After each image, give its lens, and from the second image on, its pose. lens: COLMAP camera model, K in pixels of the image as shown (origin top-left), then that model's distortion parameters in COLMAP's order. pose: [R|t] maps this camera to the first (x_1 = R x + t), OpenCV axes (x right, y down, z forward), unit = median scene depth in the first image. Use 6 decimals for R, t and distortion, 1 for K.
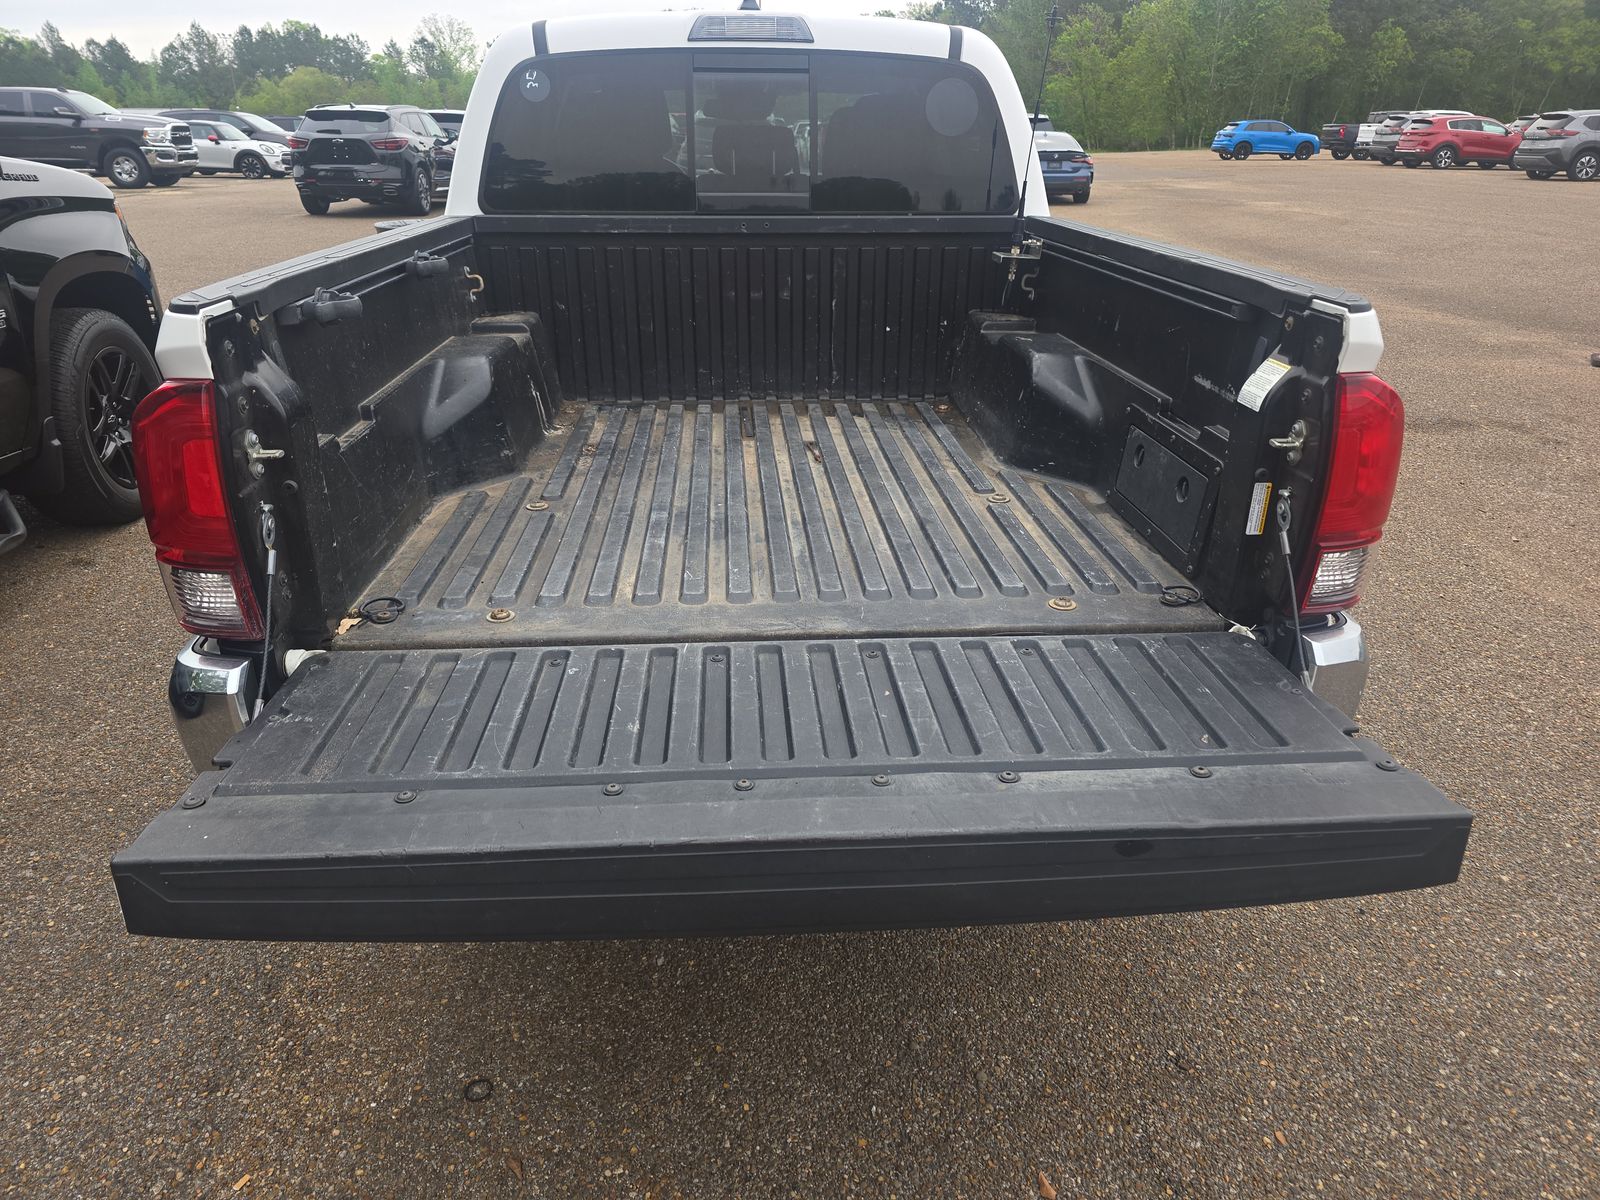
lens RADIAL K [[1079.1, 0, 805.0], [0, 1079.1, 606.1], [0, 0, 1]] dist [0.047664, -0.041677]
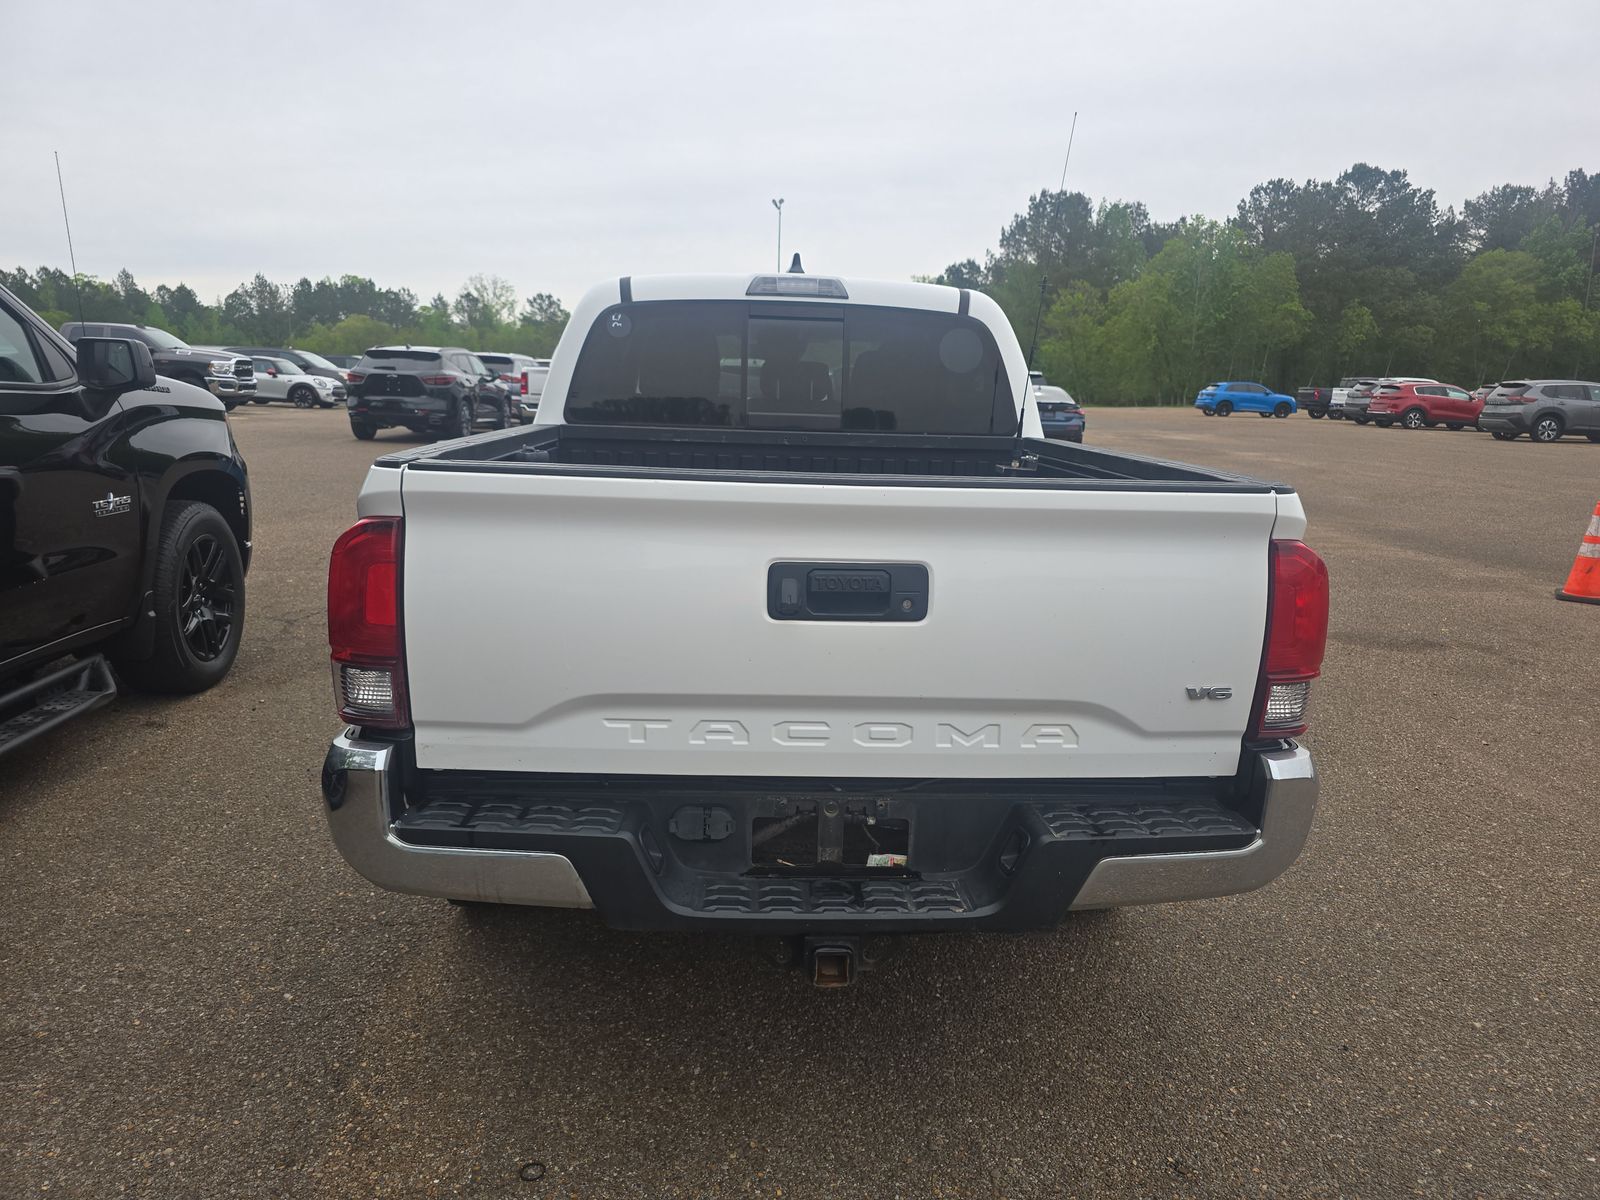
lens RADIAL K [[1079.1, 0, 805.0], [0, 1079.1, 606.1], [0, 0, 1]] dist [0.047664, -0.041677]
pose [[0.999620, 0.027208, -0.004420, -0.029010], [-0.027536, 0.978364, -0.205051, 0.081203], [-0.001255, 0.205095, 0.978741, -0.135629]]
